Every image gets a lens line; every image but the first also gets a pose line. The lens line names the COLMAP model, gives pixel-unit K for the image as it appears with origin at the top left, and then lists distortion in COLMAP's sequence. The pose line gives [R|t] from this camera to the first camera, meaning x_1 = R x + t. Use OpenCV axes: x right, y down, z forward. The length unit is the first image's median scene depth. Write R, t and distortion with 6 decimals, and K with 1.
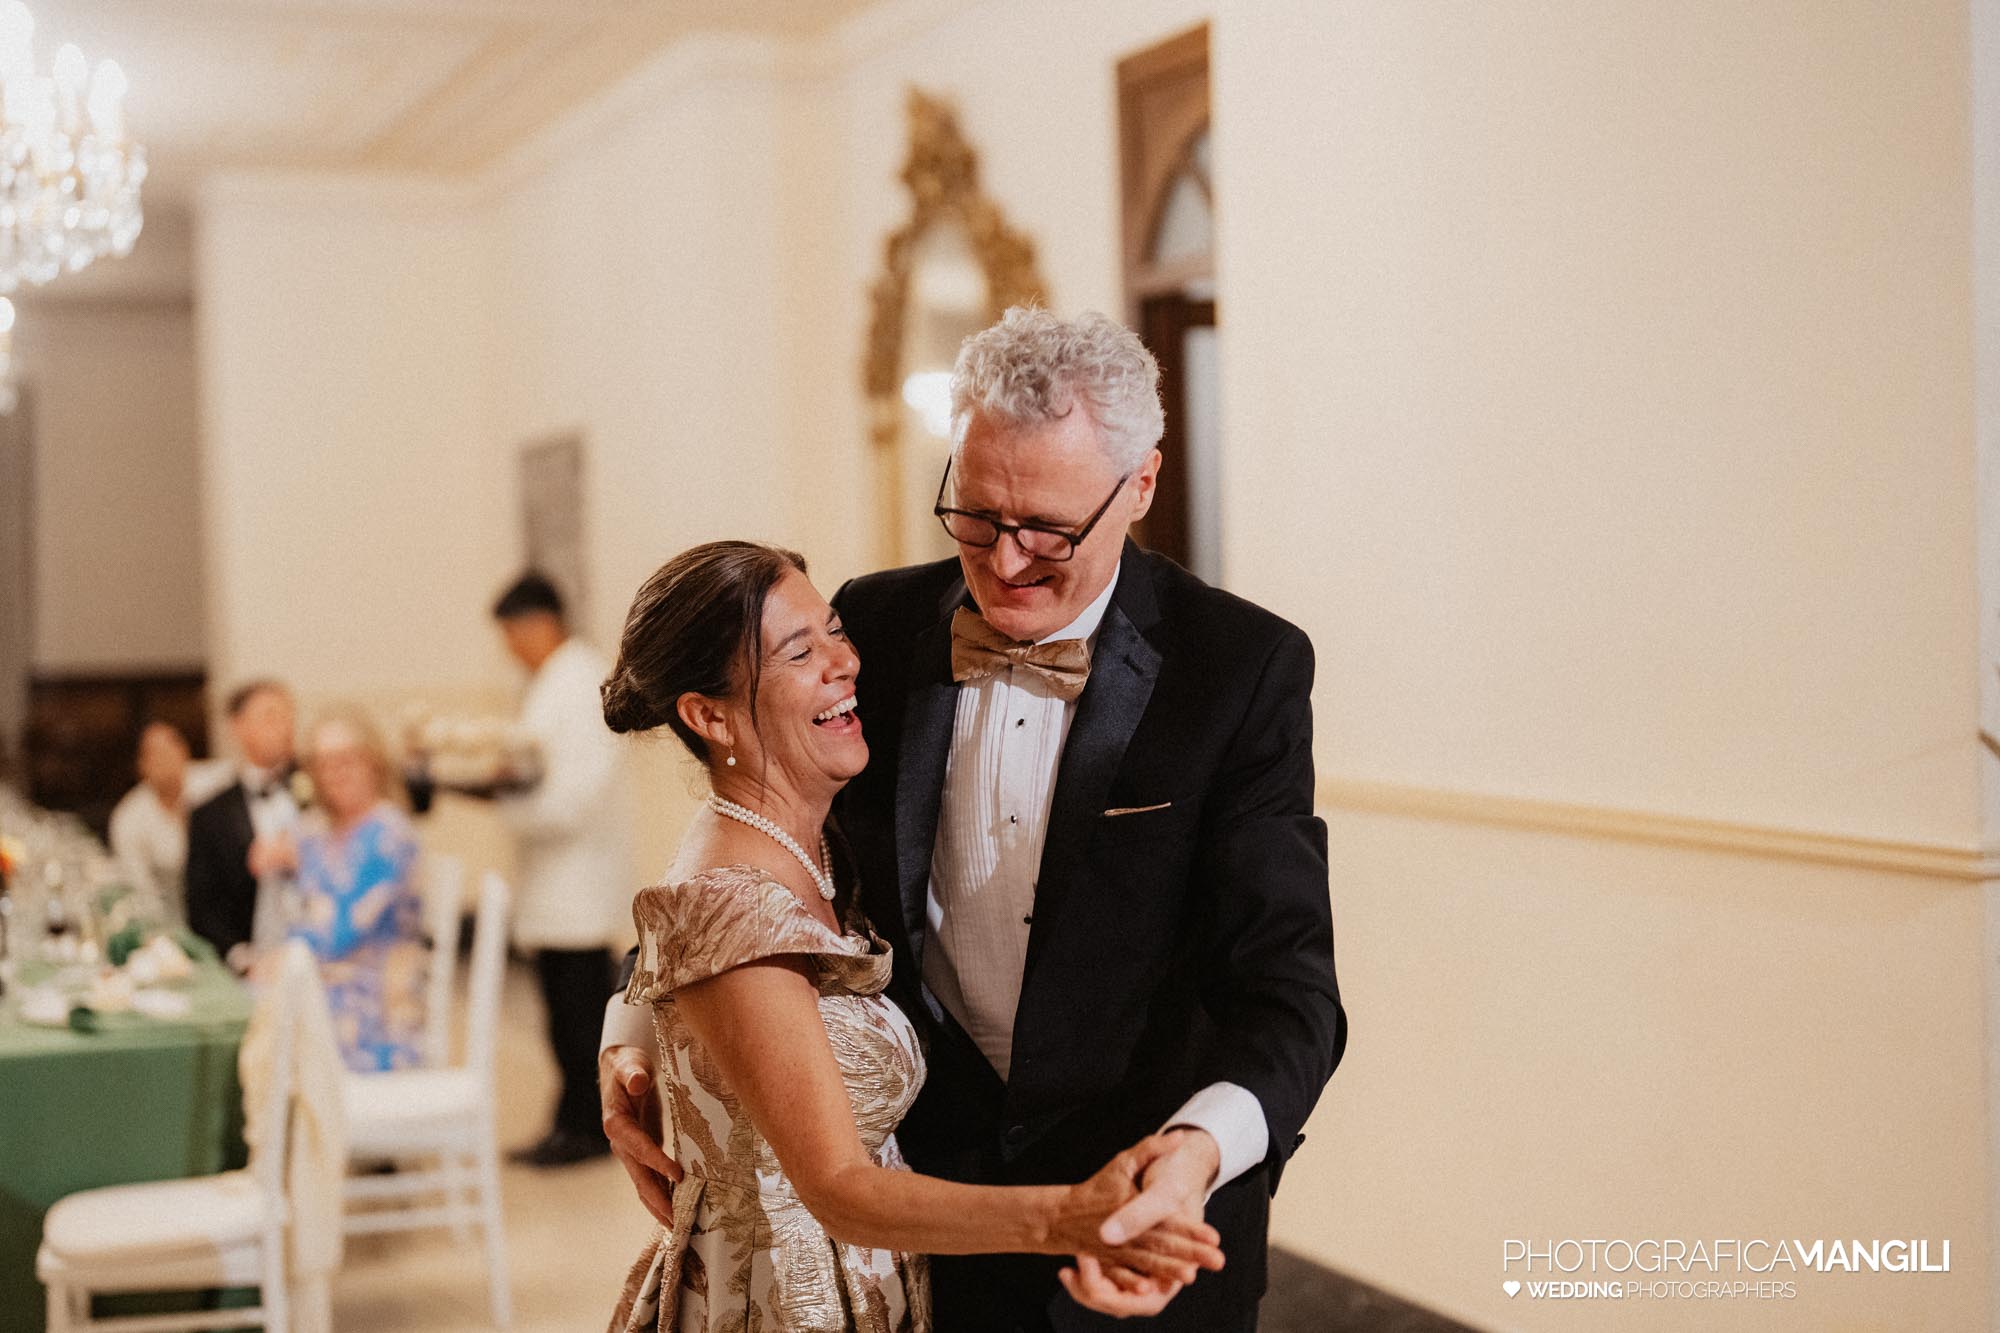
lens RADIAL K [[2860.5, 0, 1006.7], [0, 2860.5, 664.8], [0, 0, 1]] dist [0.006063, 0.000000]
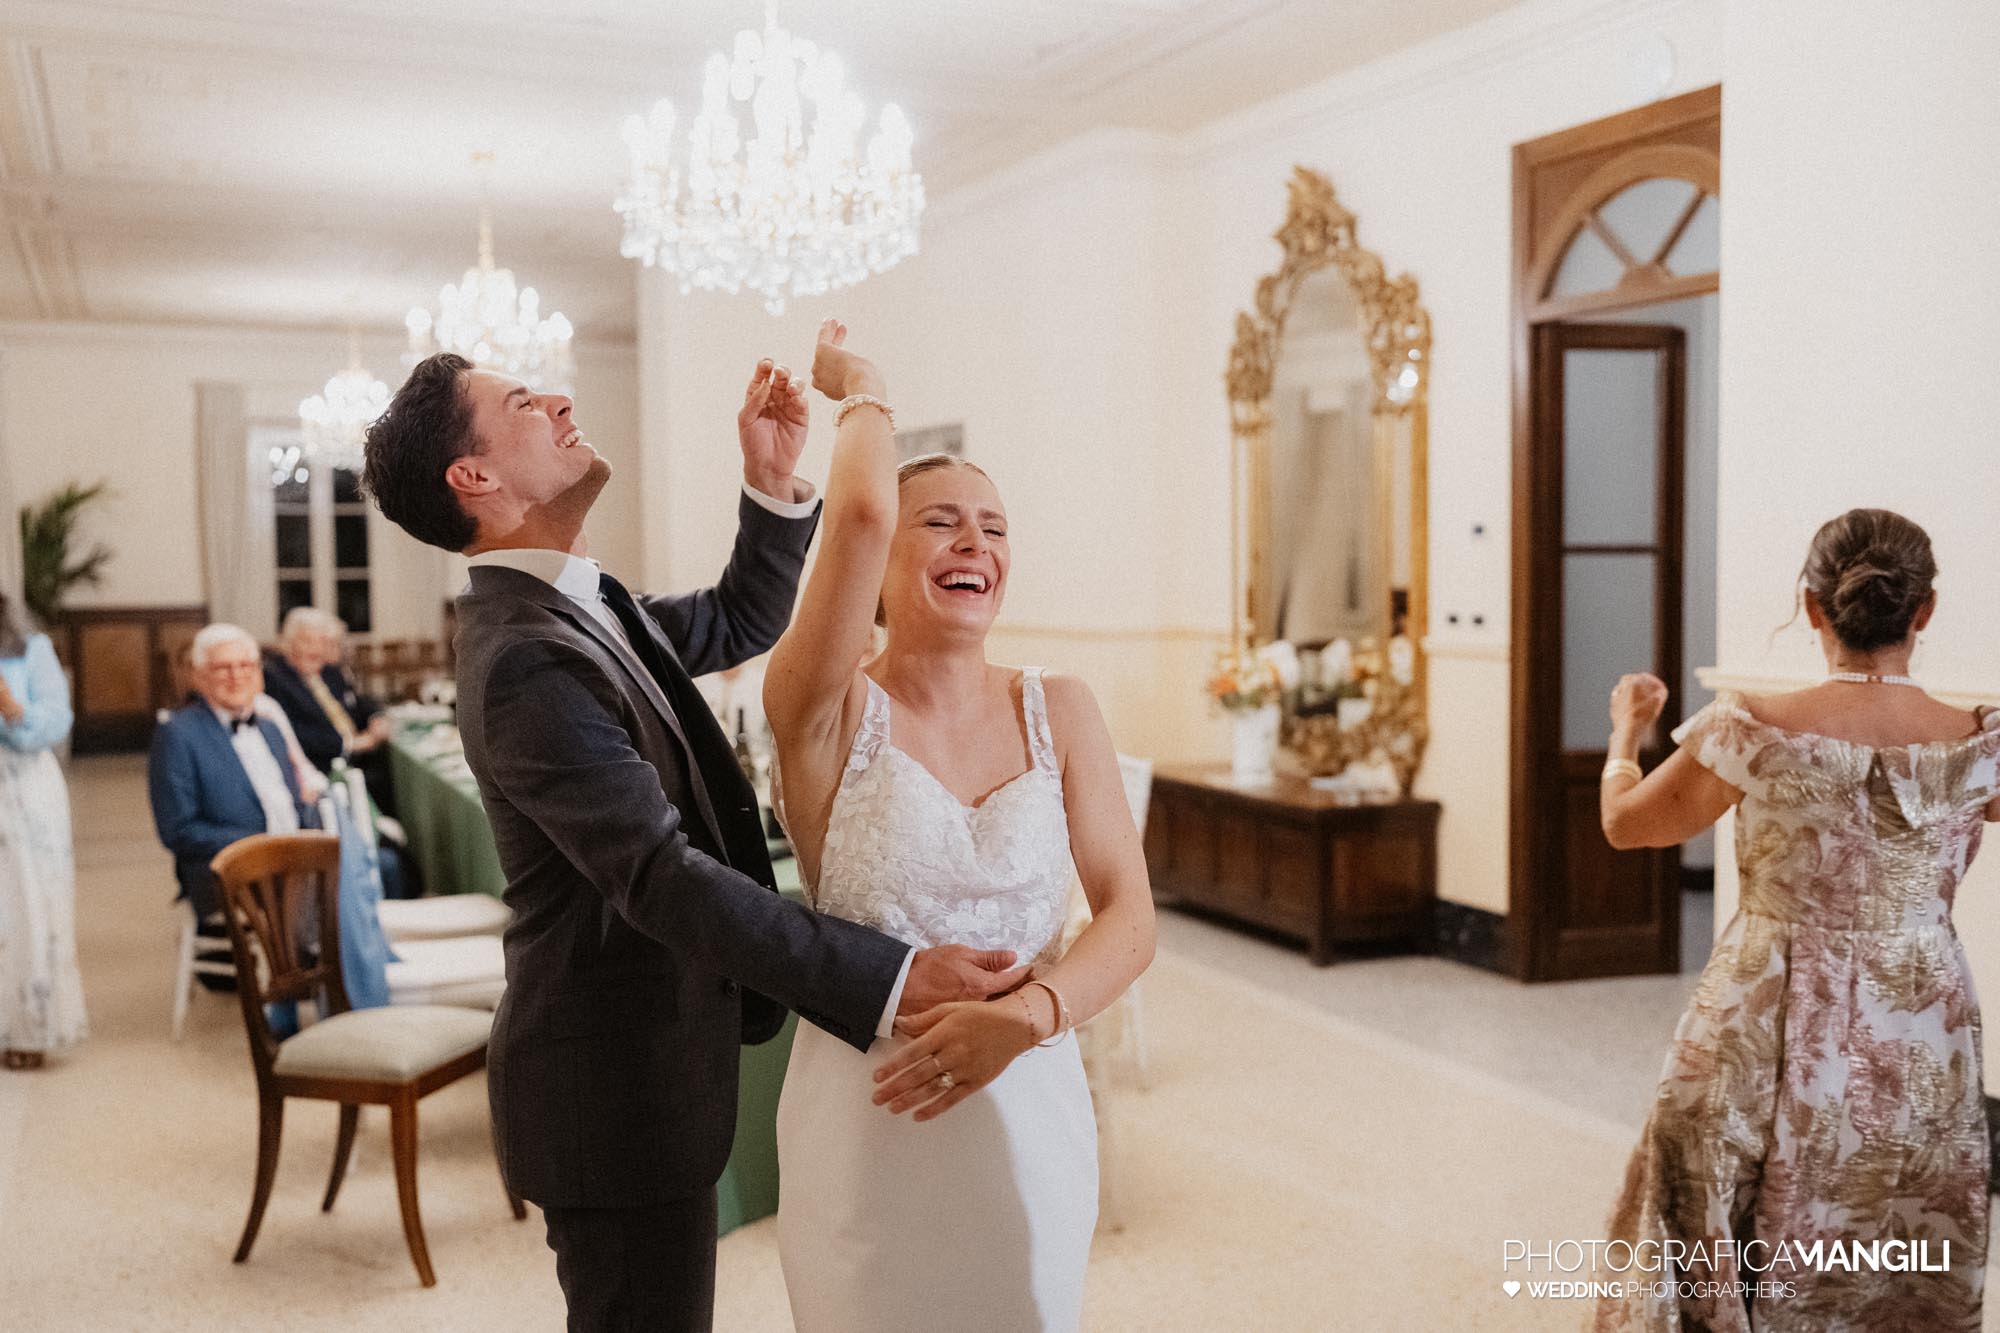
lens RADIAL K [[1991.3, 0, 1053.1], [0, 1991.3, 667.8], [0, 0, 1]] dist [0.011681, 0.000000]
pose [[0.999309, 0.010066, 0.035779, -0.235256], [-0.011221, 0.999418, 0.032226, 0.006810], [-0.035433, -0.032605, 0.998840, 0.072586]]
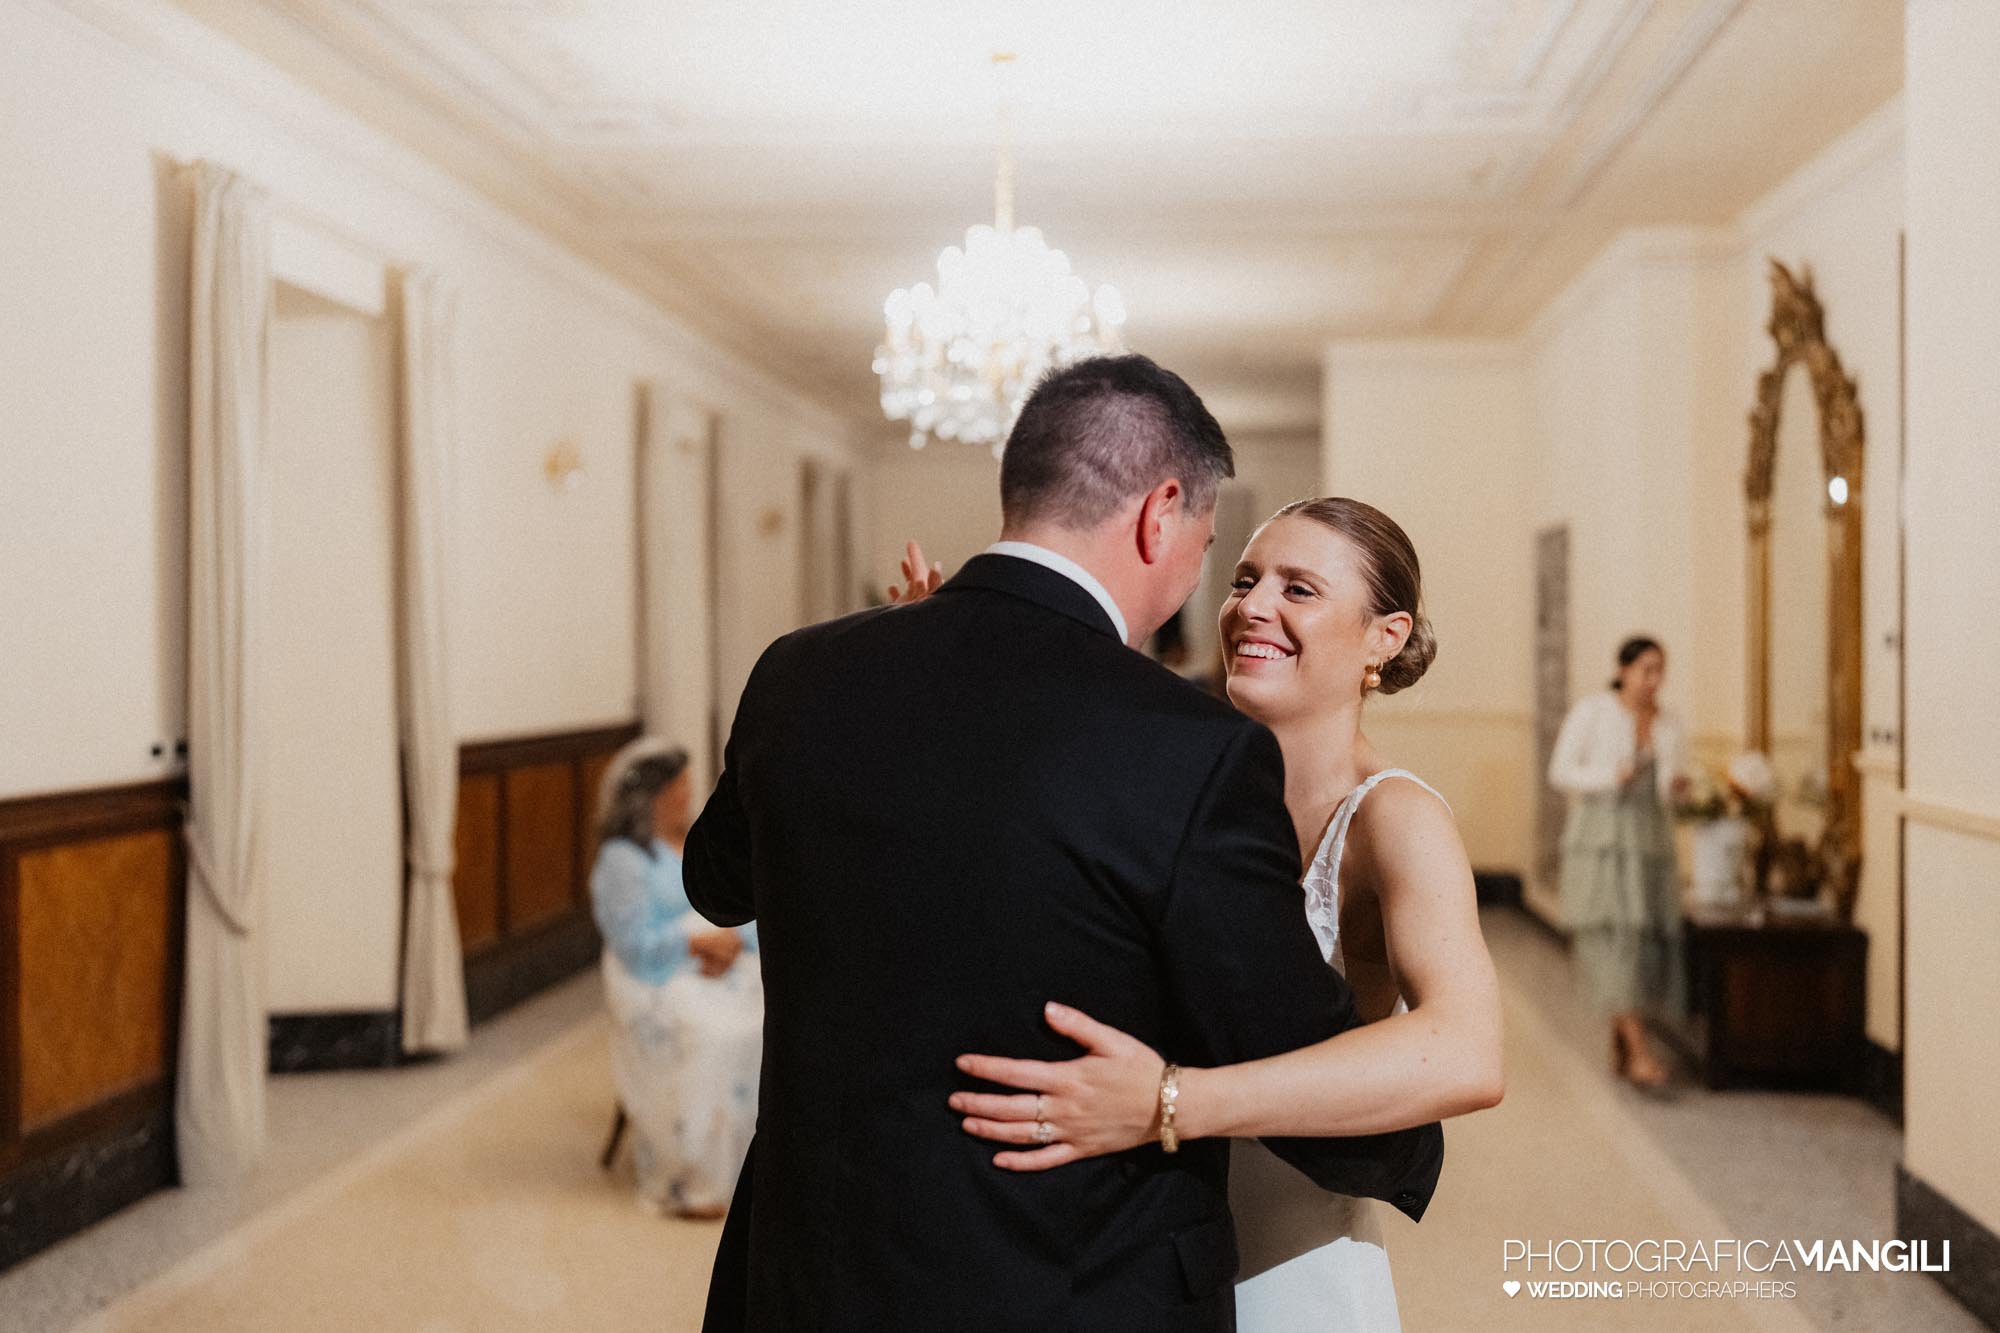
lens RADIAL K [[2093.7, 0, 1011.4], [0, 2093.7, 648.3], [0, 0, 1]] dist [-0.005431, 0.000000]
pose [[0.884795, 0.026678, -0.465216, 0.139574], [-0.034960, 0.999347, -0.009182, -0.006147], [0.464667, 0.024388, 0.885149, -0.002278]]
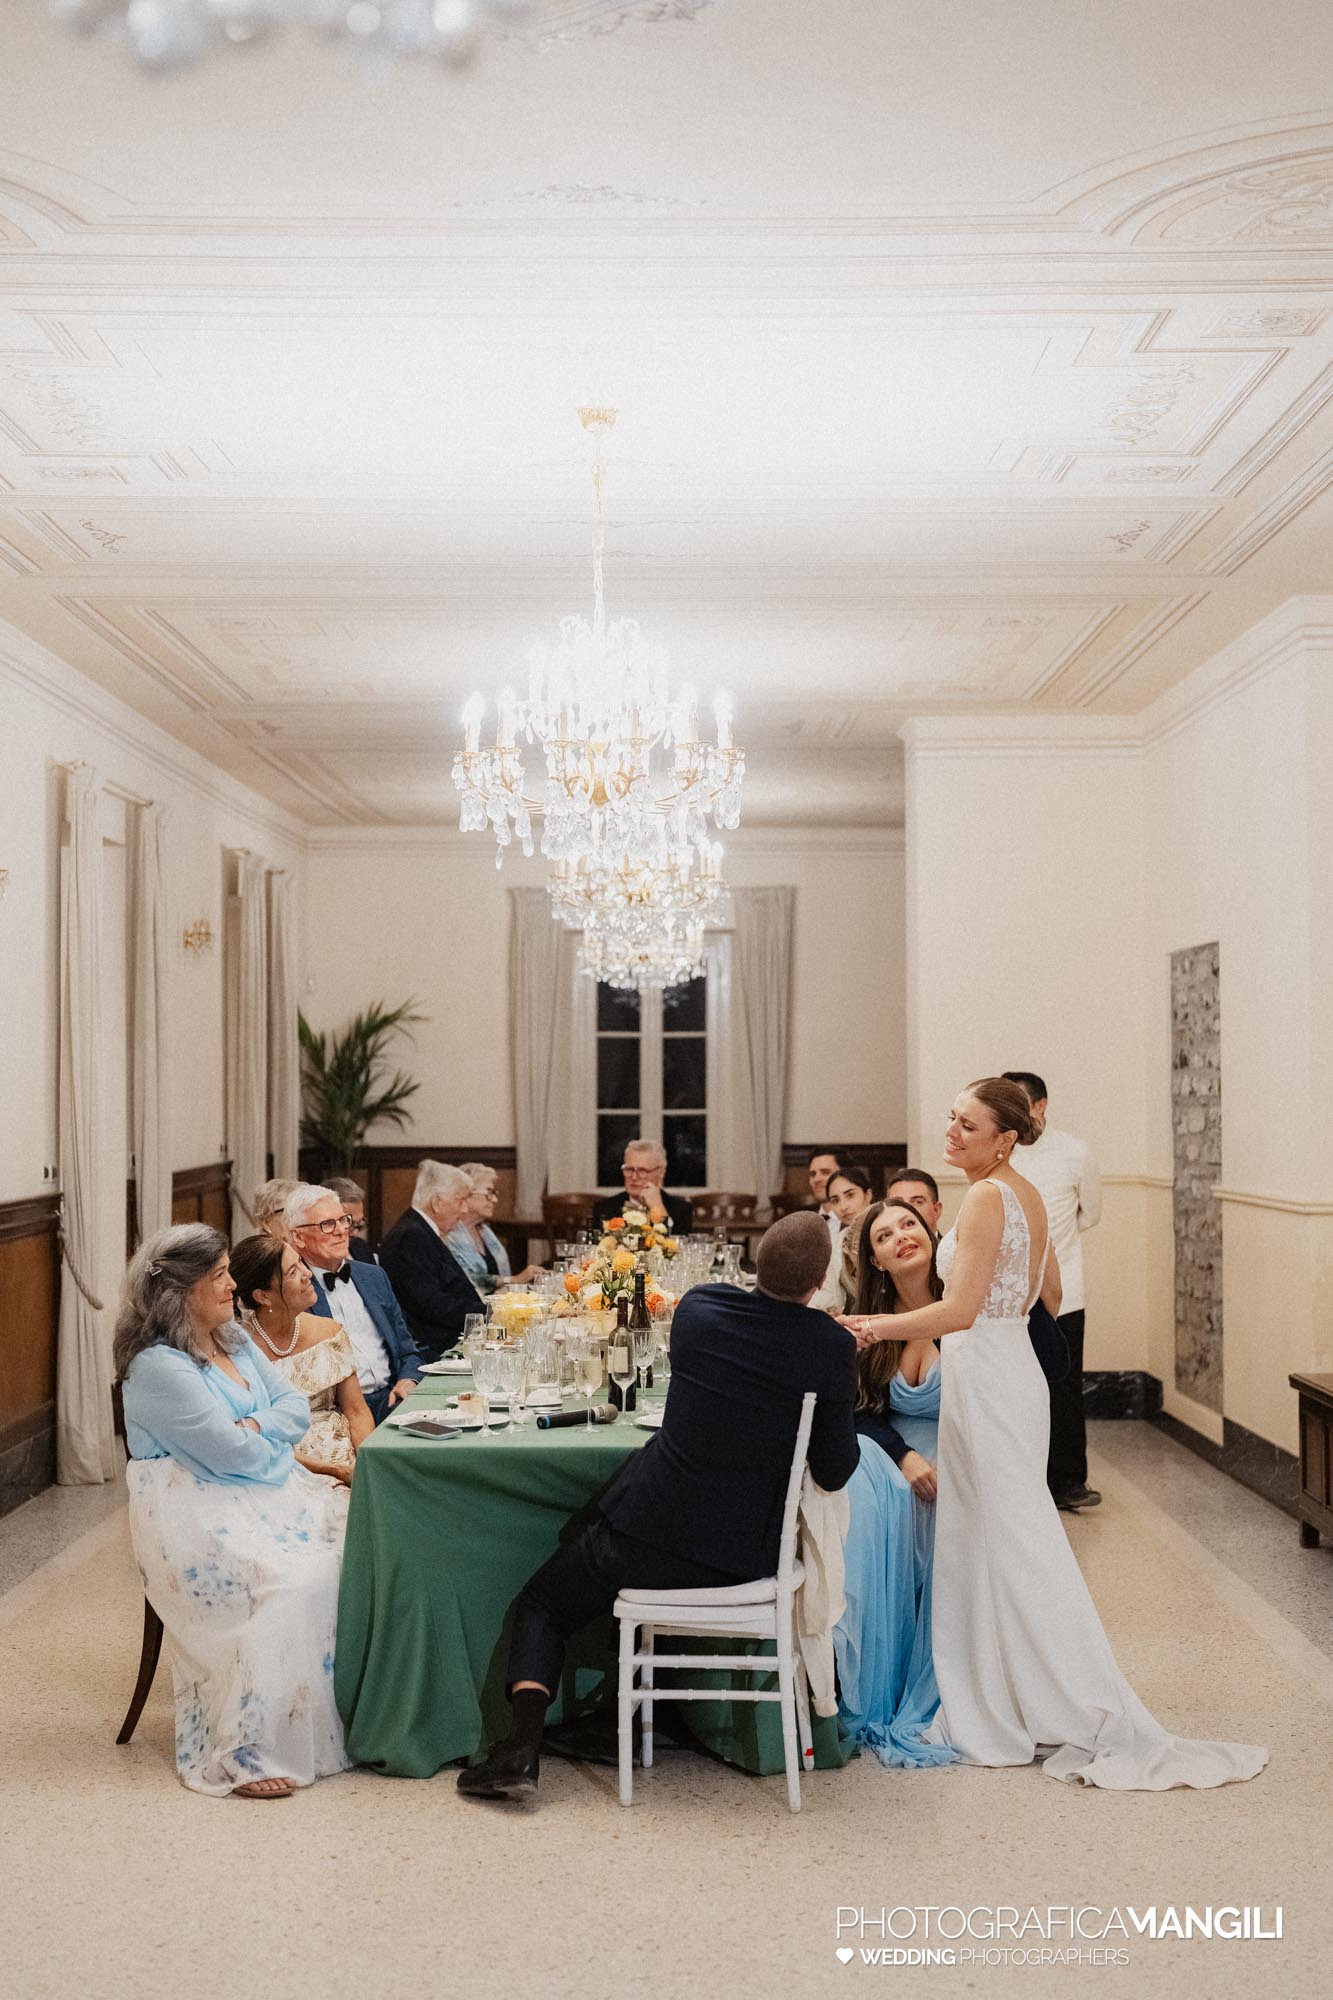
lens RADIAL K [[2860.5, 0, 681.3], [0, 2860.5, 957.4], [0, 0, 1]] dist [0.006063, 0.000000]
pose [[0.923811, 0.004864, -0.382817, 0.141963], [-0.029298, 0.997885, -0.058023, -0.010026], [0.381726, 0.064818, 0.922000, -0.166740]]
